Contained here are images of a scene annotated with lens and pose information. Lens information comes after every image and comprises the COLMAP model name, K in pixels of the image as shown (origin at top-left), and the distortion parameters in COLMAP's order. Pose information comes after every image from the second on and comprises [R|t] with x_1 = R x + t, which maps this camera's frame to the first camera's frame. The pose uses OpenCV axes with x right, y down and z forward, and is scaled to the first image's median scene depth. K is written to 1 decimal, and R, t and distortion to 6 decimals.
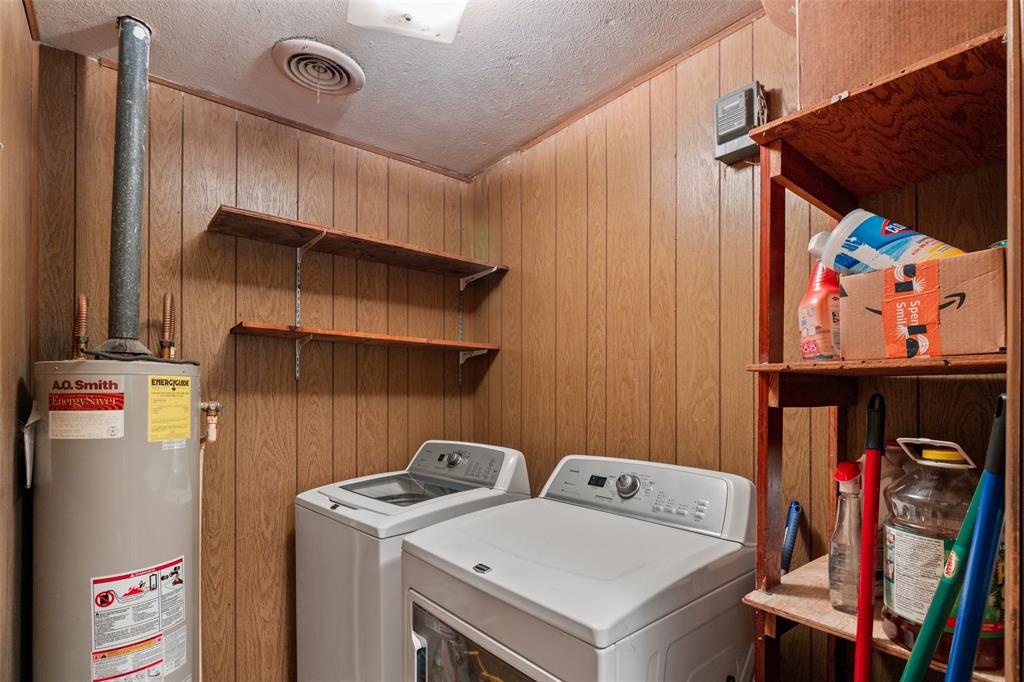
lens RADIAL K [[498.1, 0, 511.3], [0, 498.1, 374.5], [0, 0, 1]] dist [-0.002642, -0.000032]
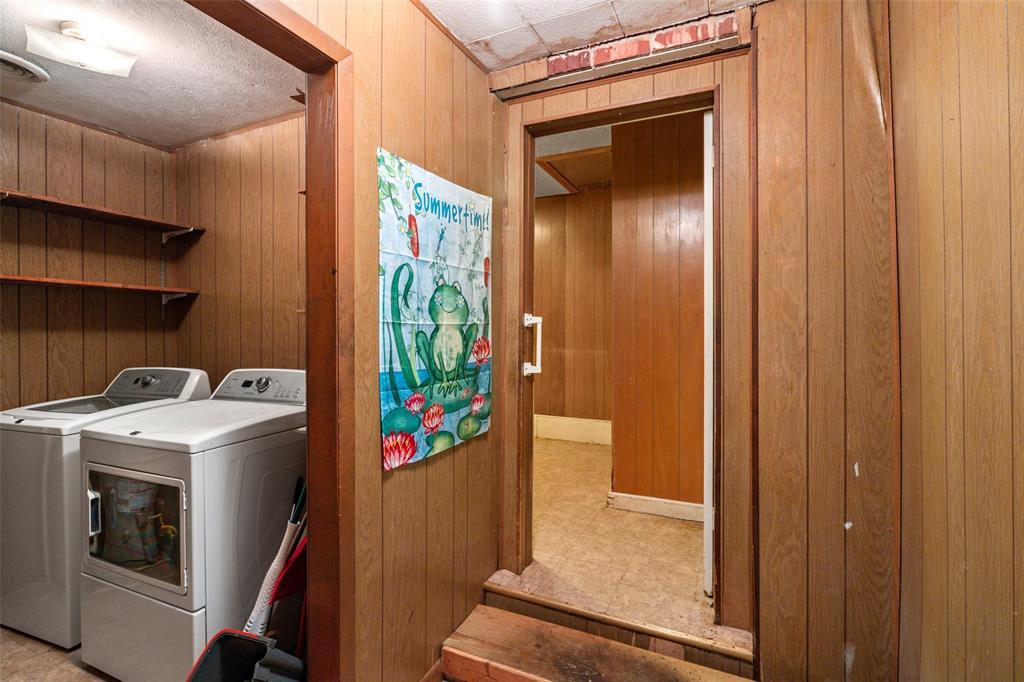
lens RADIAL K [[480.4, 0, 508.3], [0, 480.4, 317.4], [0, 0, 1]] dist [0.001229, 0.000567]
pose [[0.906350, -0.001942, 0.422523, 0.186134], [-0.002447, 0.999949, 0.009843, -0.004439], [-0.422520, -0.009955, 0.906299, -0.458611]]
